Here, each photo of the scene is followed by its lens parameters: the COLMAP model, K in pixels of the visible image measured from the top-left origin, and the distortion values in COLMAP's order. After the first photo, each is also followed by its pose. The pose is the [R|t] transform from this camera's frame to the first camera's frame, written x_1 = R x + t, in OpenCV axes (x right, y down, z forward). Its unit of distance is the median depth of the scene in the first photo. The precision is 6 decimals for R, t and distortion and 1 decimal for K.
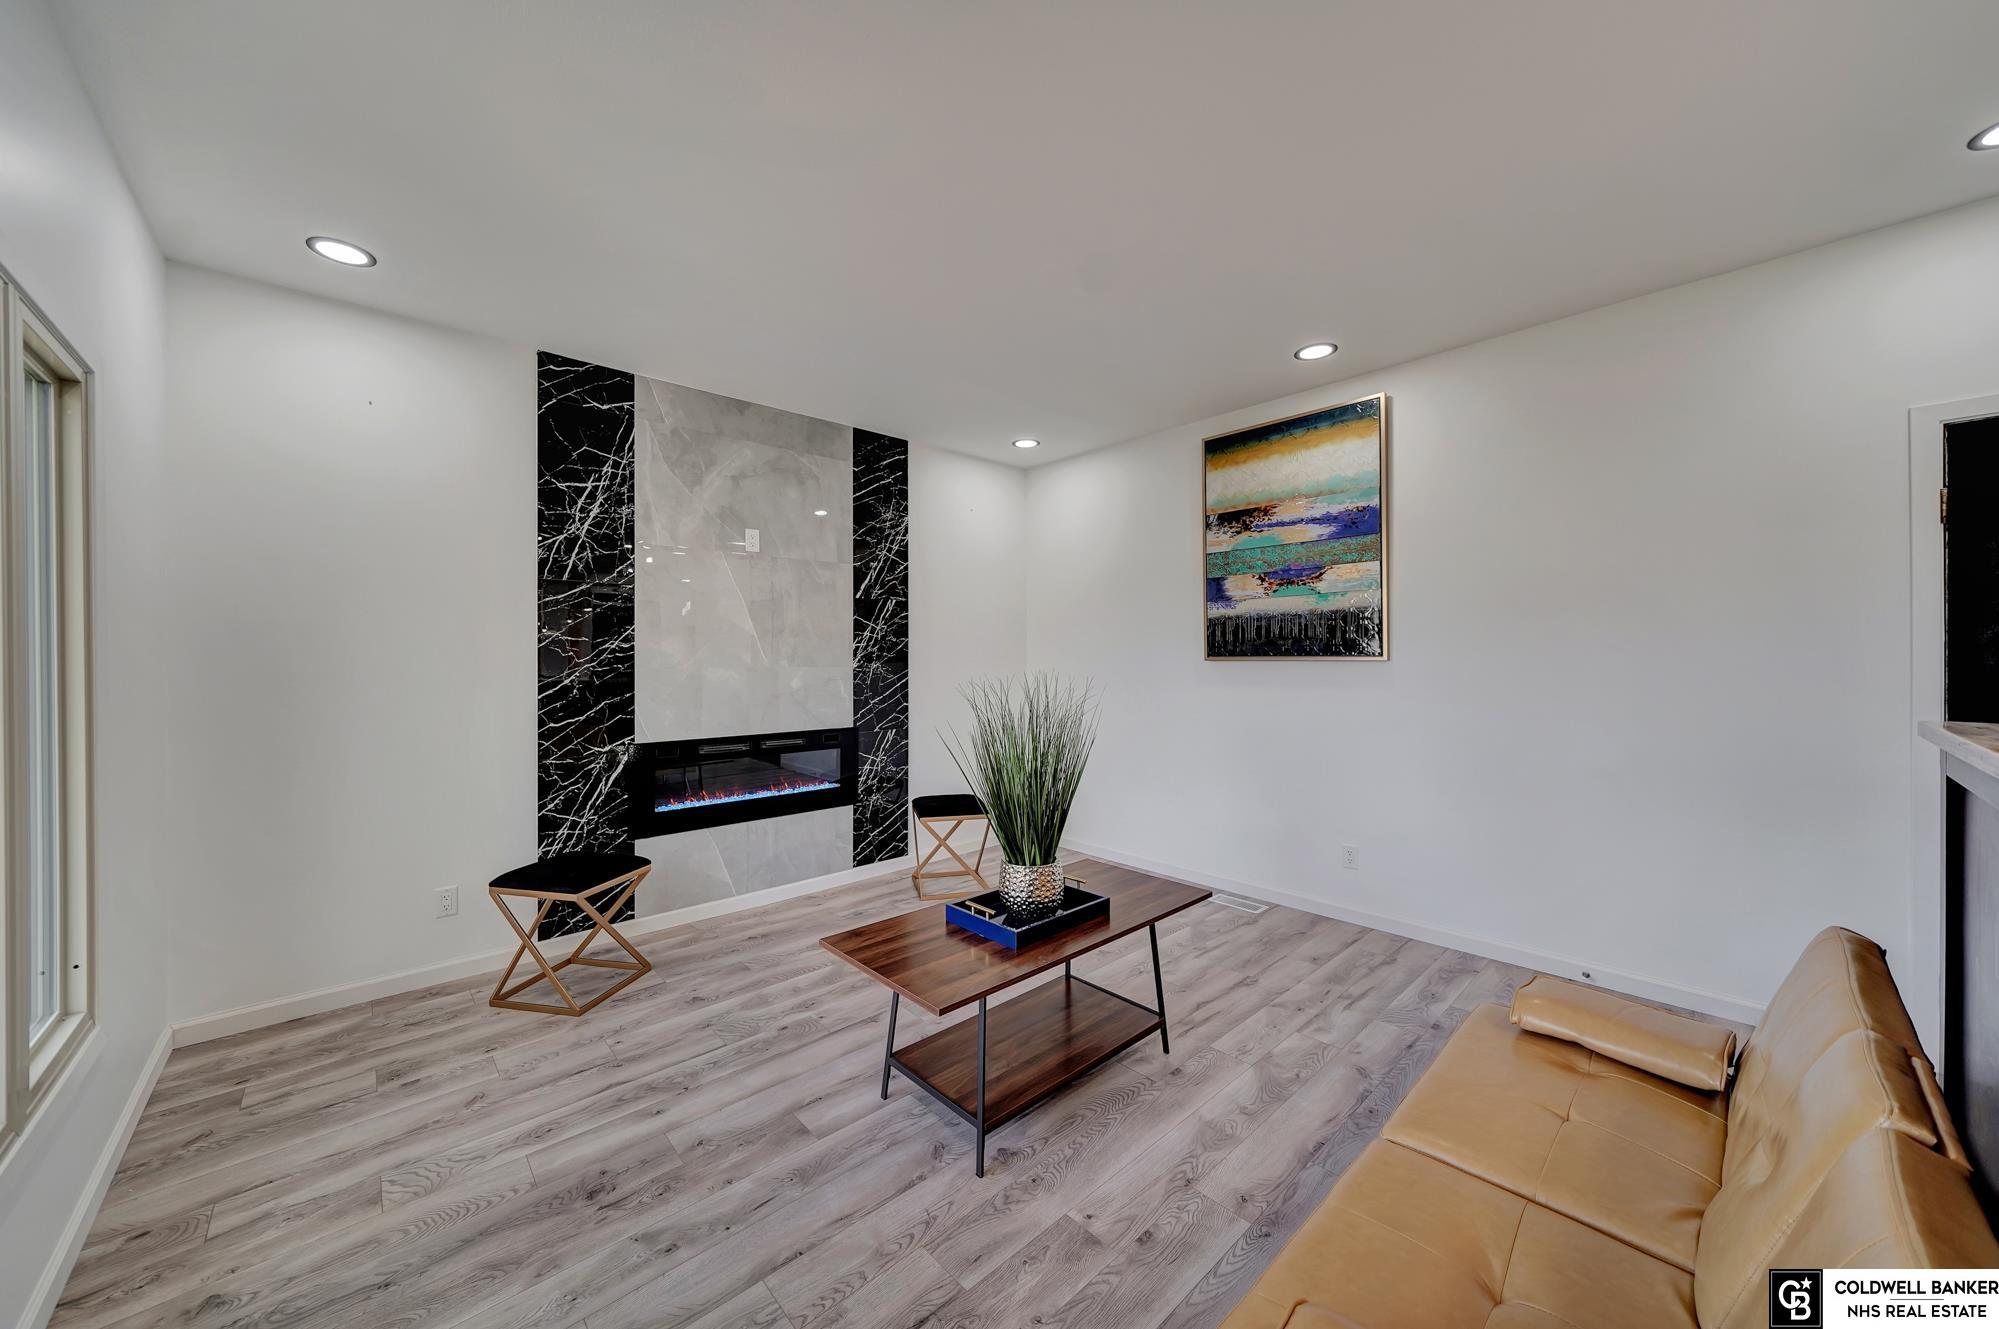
lens RADIAL K [[707.9, 0, 989.7], [0, 707.9, 655.1], [0, 0, 1]] dist [-0.007365, -0.000006]
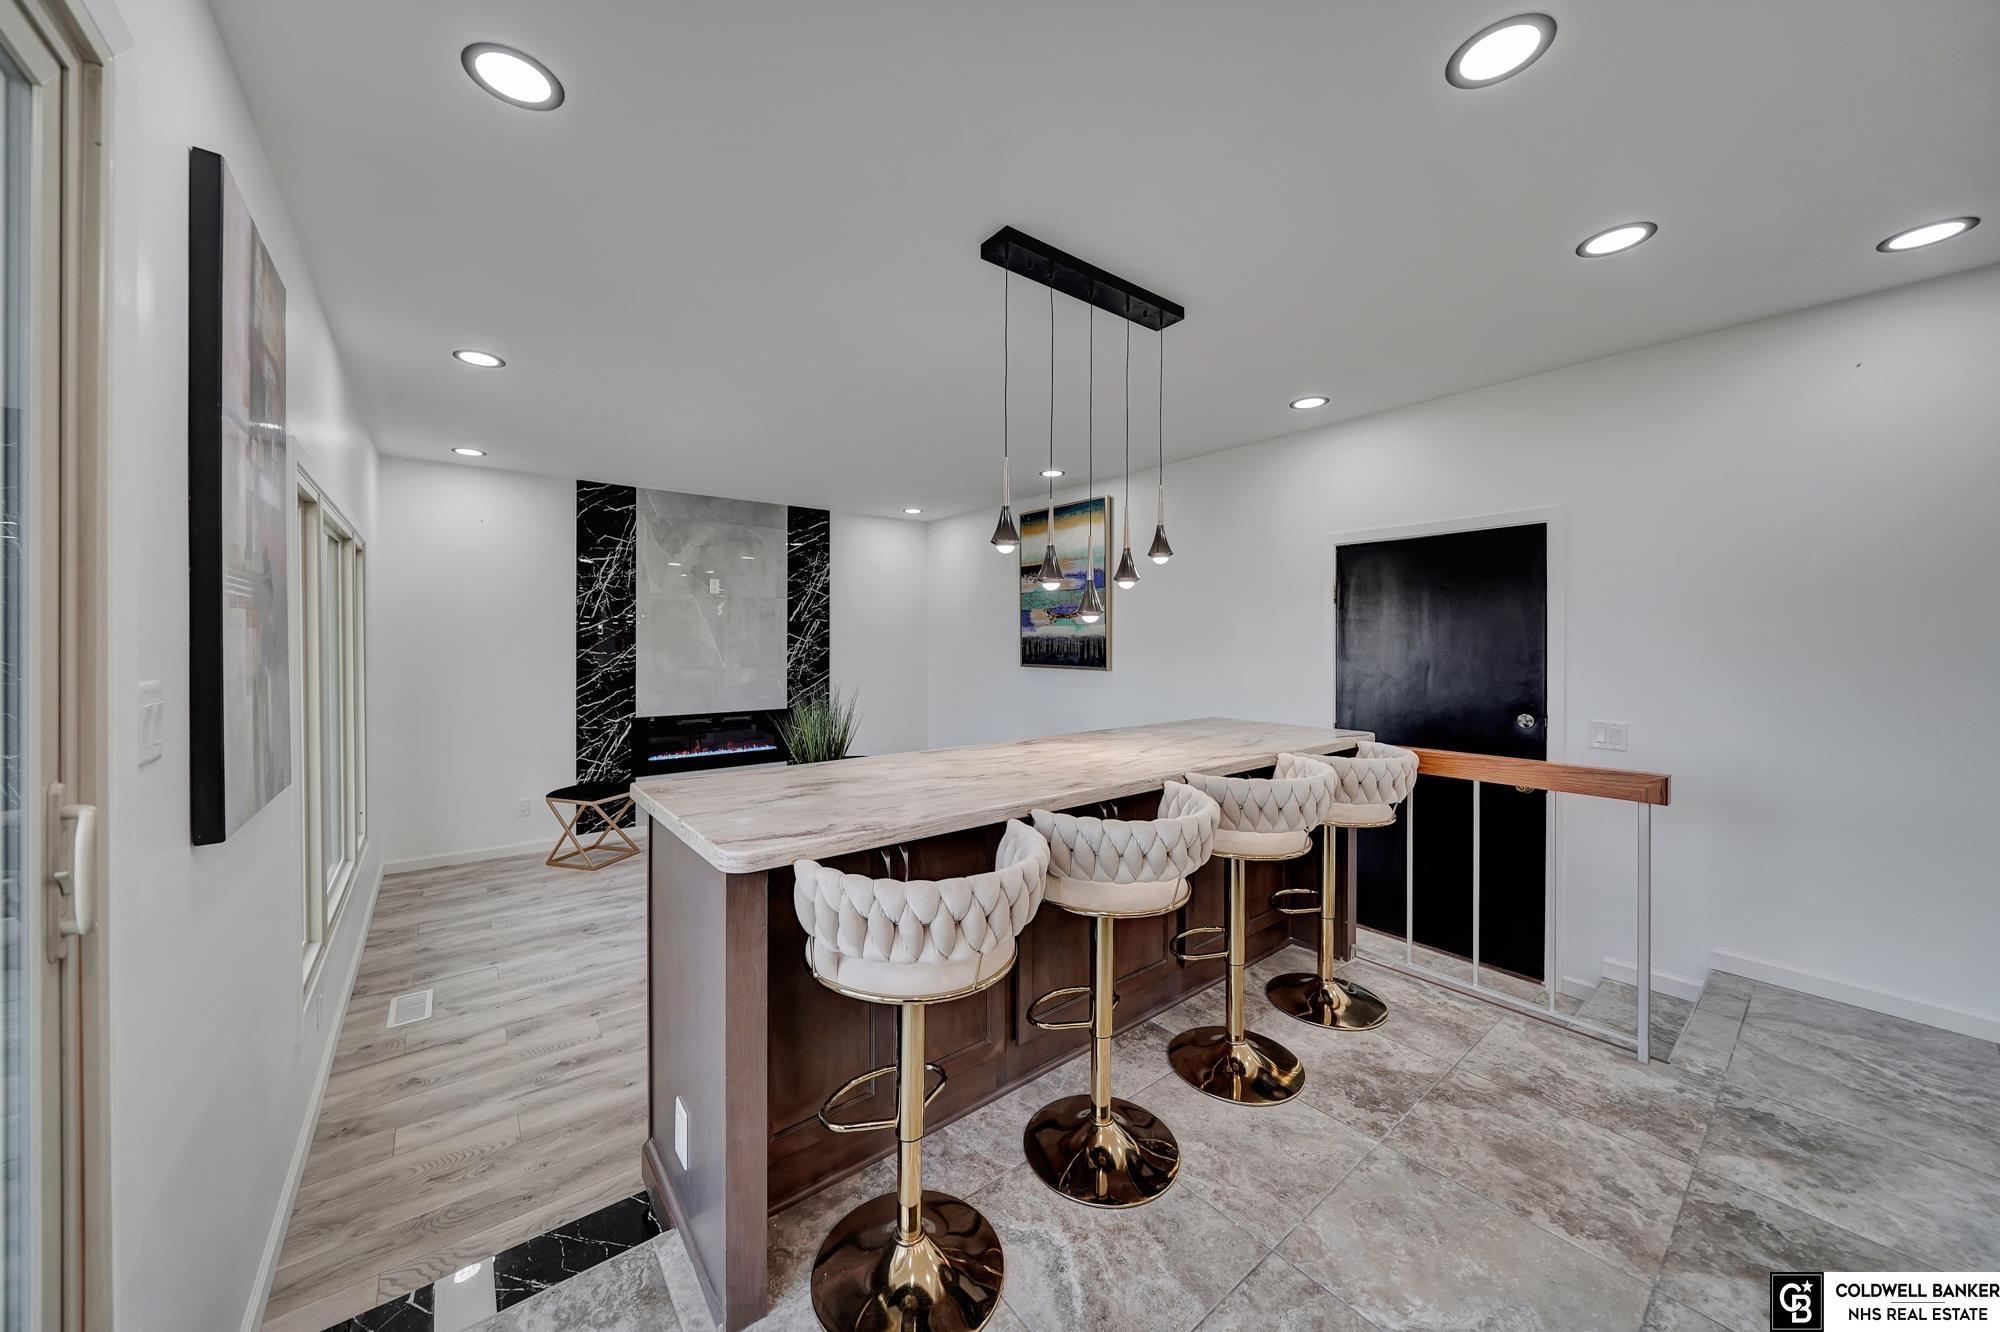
lens RADIAL K [[693.5, 0, 986.7], [0, 693.5, 641.5], [0, 0, 1]] dist [-0.006147, 0.000151]
pose [[0.996978, 0.007574, -0.077320, 0.400313], [-0.006950, 0.999941, 0.008342, -0.064007], [0.077379, -0.007780, 0.996971, -0.490871]]
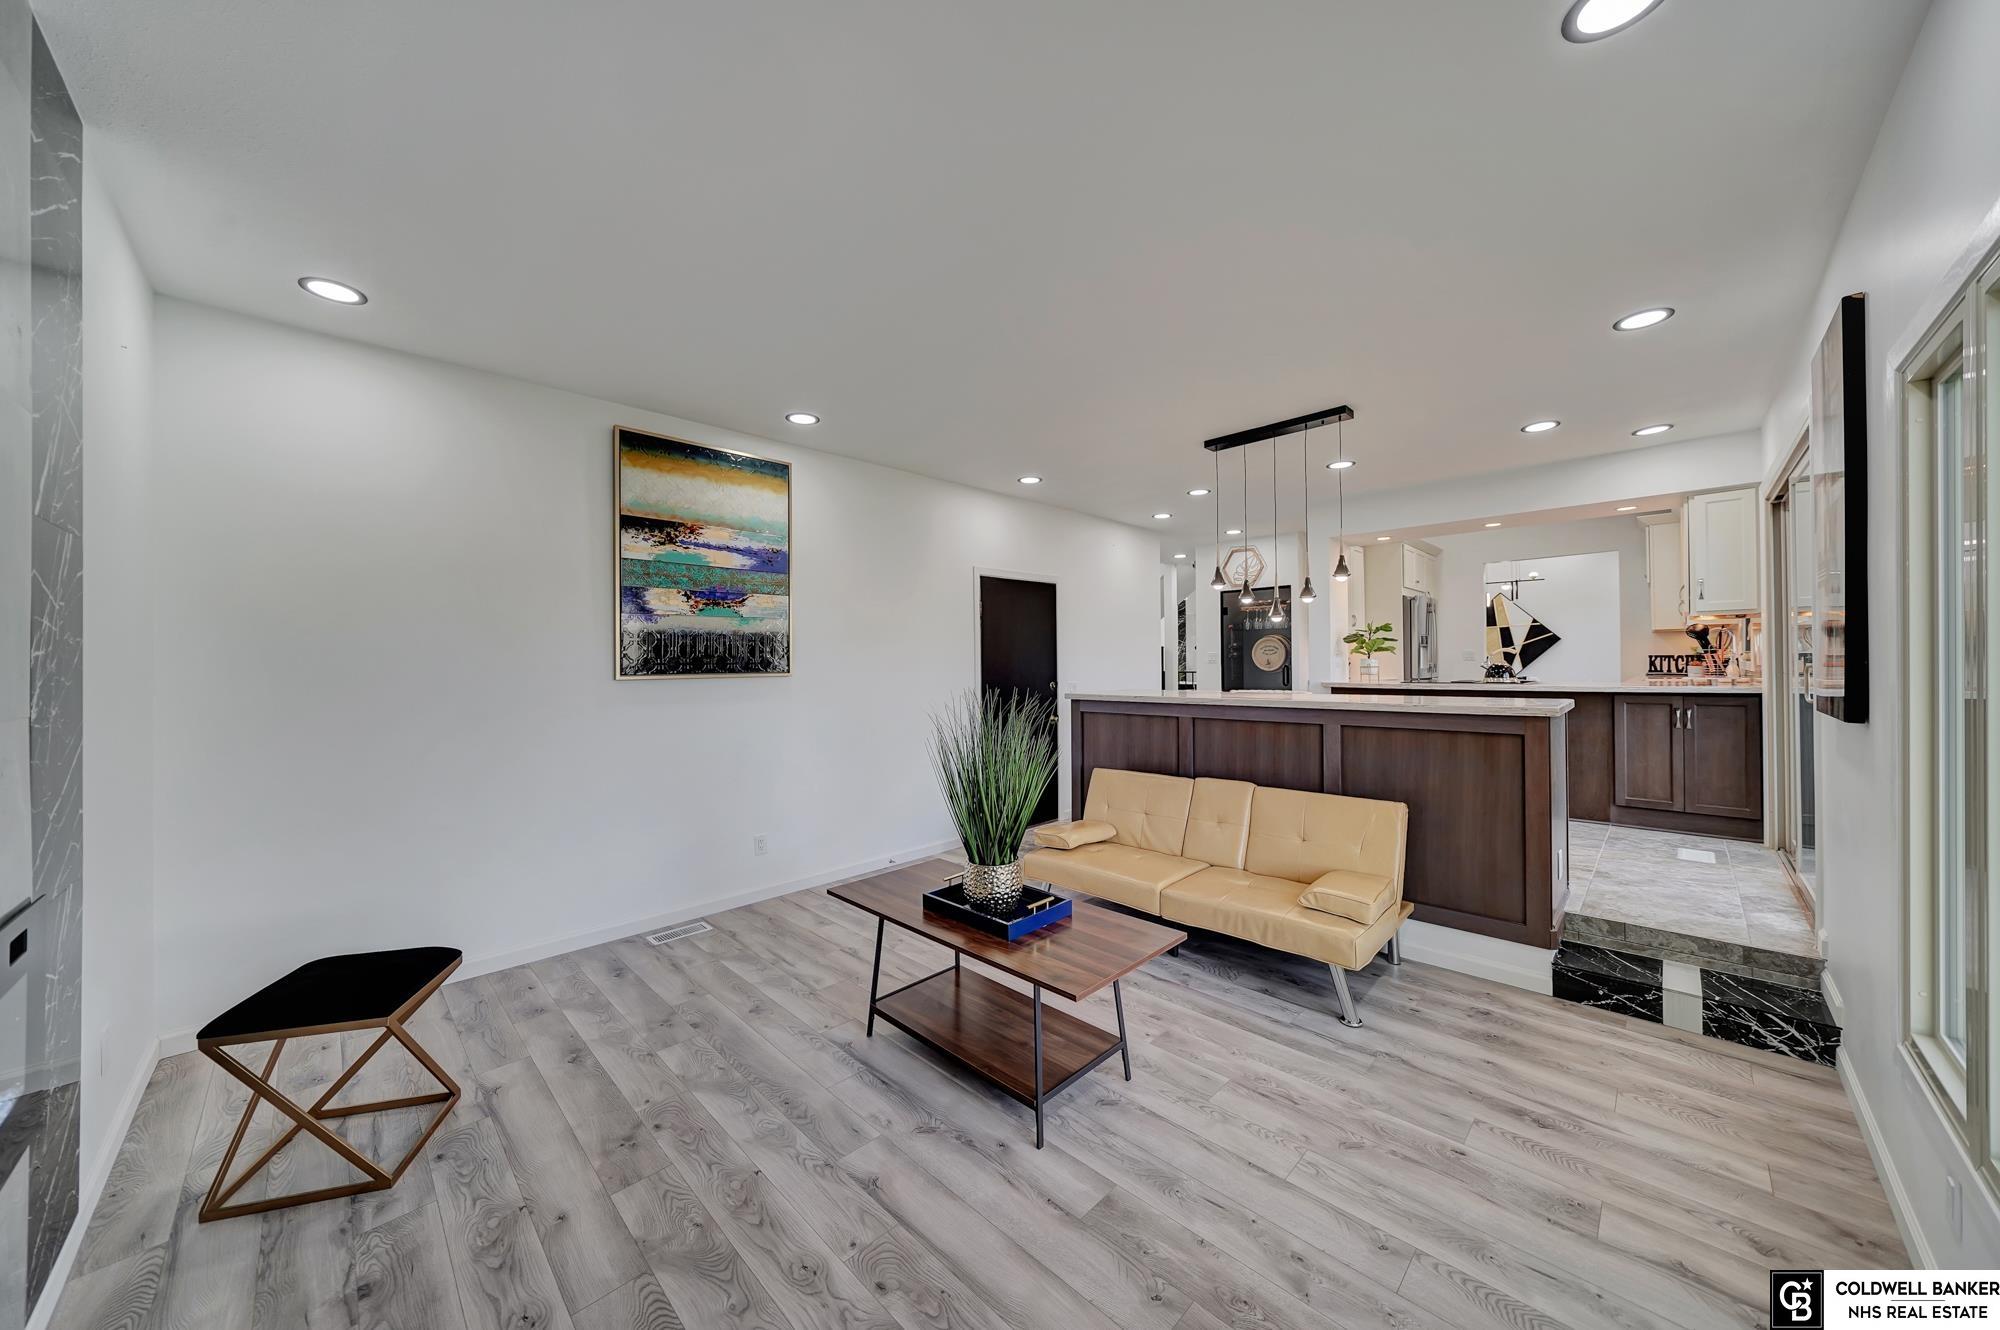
lens RADIAL K [[681.2, 0, 992.6], [0, 681.2, 668.9], [0, 0, 1]] dist [-0.009594, -0.000160]
pose [[-0.042819, -0.000508, 0.999083, -0.636784], [0.008130, 0.999967, 0.000857, -0.003383], [-0.999050, 0.008159, -0.042814, 0.668366]]
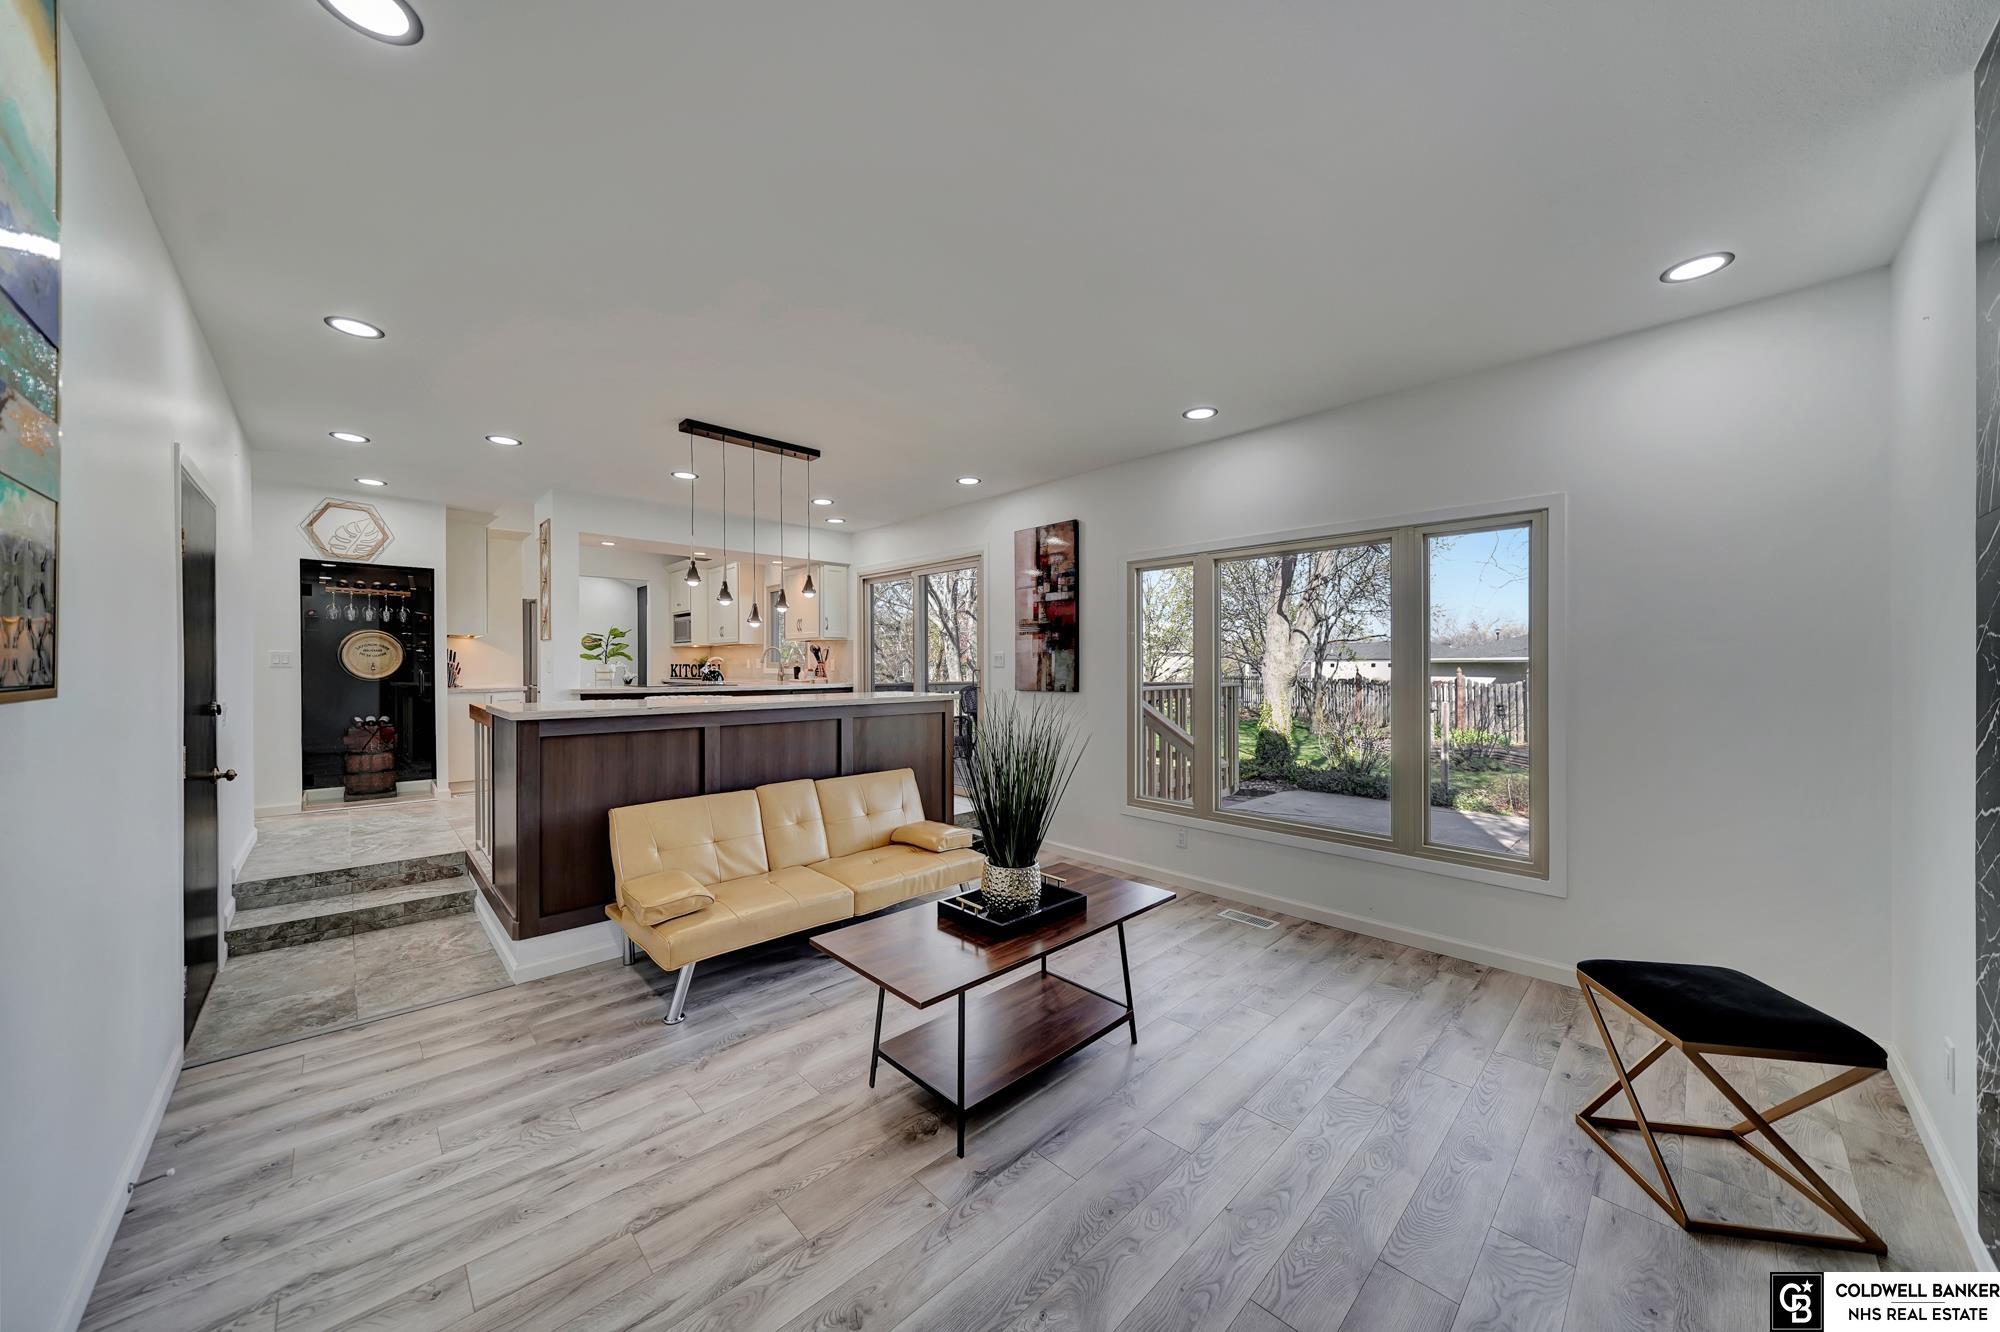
lens RADIAL K [[681.2, 0, 992.6], [0, 681.2, 669.9], [0, 0, 1]] dist [-0.009594, -0.000160]
pose [[-0.999774, 0.004499, -0.020782, 0.069243], [0.004411, 0.999981, 0.004316, -0.006395], [0.020801, 0.004223, -0.999775, 1.309739]]
